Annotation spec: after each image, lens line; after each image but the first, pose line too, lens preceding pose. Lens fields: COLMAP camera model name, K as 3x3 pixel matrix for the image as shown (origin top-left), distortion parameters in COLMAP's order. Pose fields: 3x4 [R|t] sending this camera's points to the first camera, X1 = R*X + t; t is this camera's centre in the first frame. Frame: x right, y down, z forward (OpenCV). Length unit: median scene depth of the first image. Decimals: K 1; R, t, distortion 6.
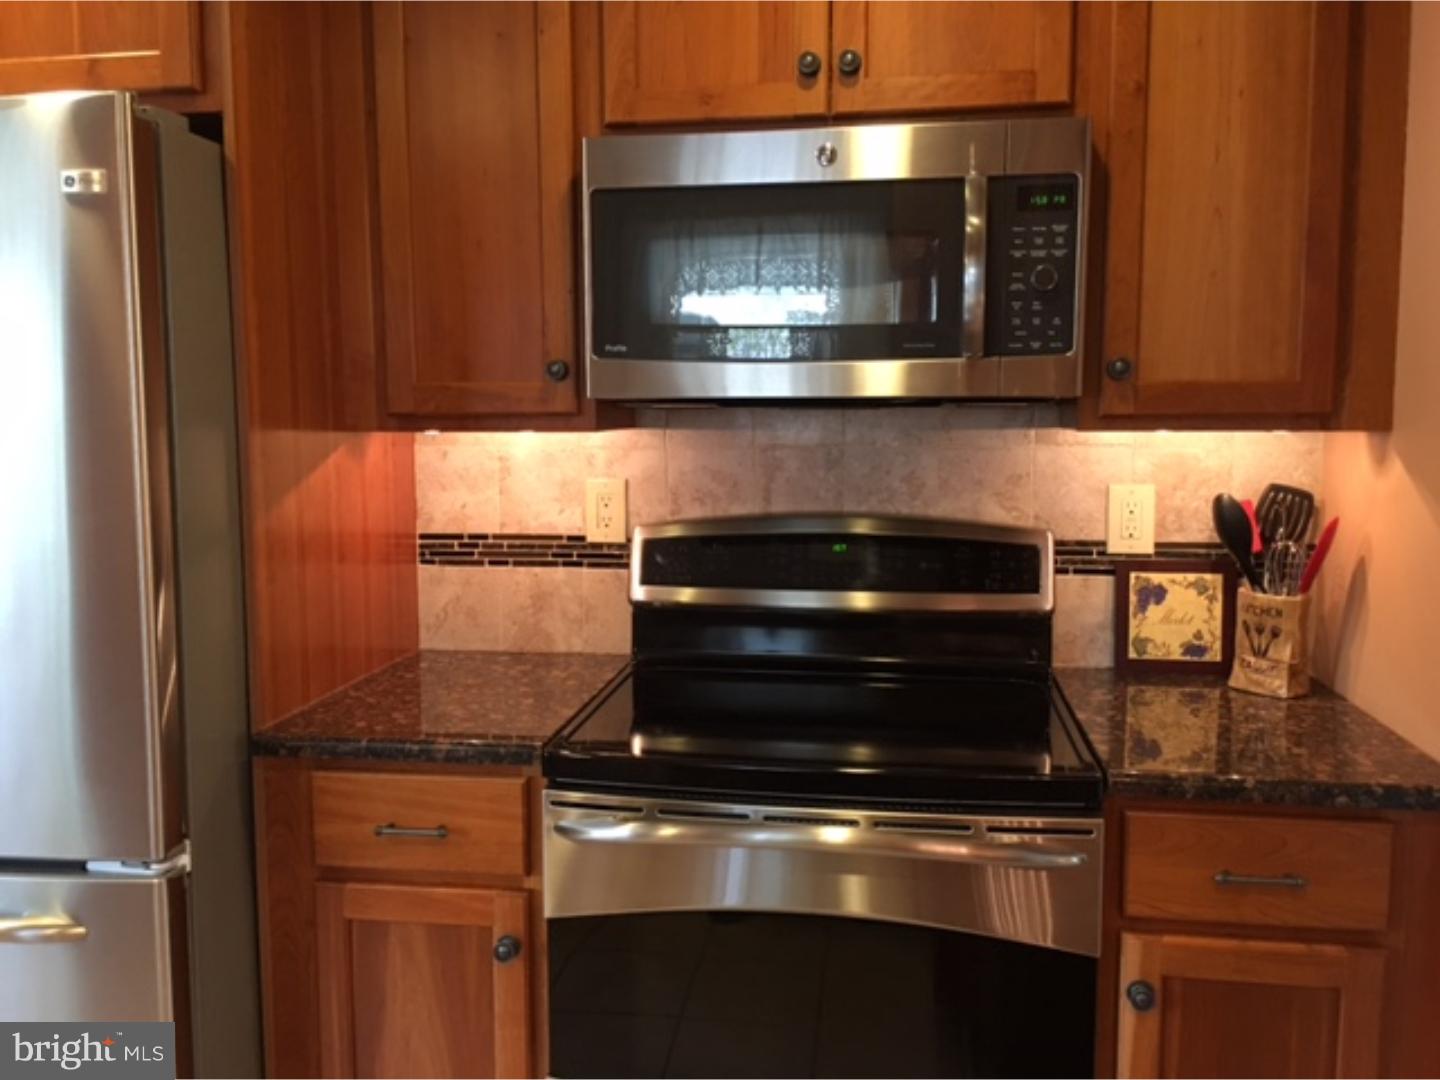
lens RADIAL K [[1221.3, 0, 712.3], [0, 1221.3, 518.9], [0, 0, 1]] dist [0.085575, -0.133536]
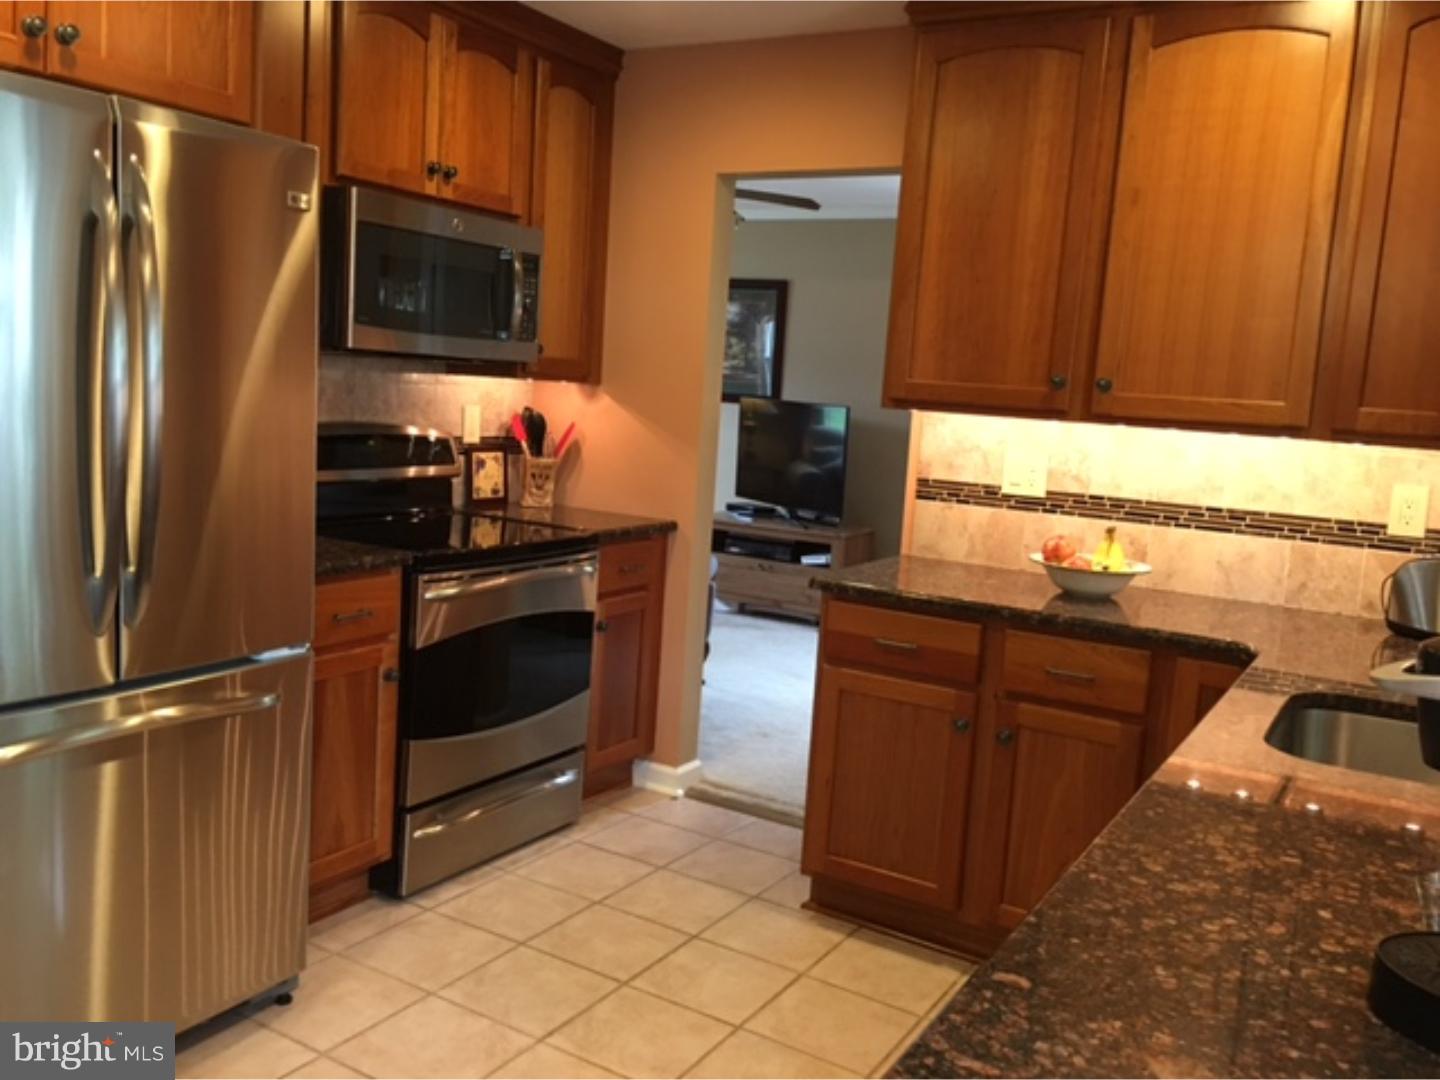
lens RADIAL K [[1221.3, 0, 712.3], [0, 1221.3, 518.9], [0, 0, 1]] dist [0.085575, -0.133536]
pose [[0.373019, -0.077605, 0.924573, -1.274441], [0.023013, 0.996963, 0.074396, 0.013203], [-0.927538, -0.006474, 0.373672, -0.040033]]
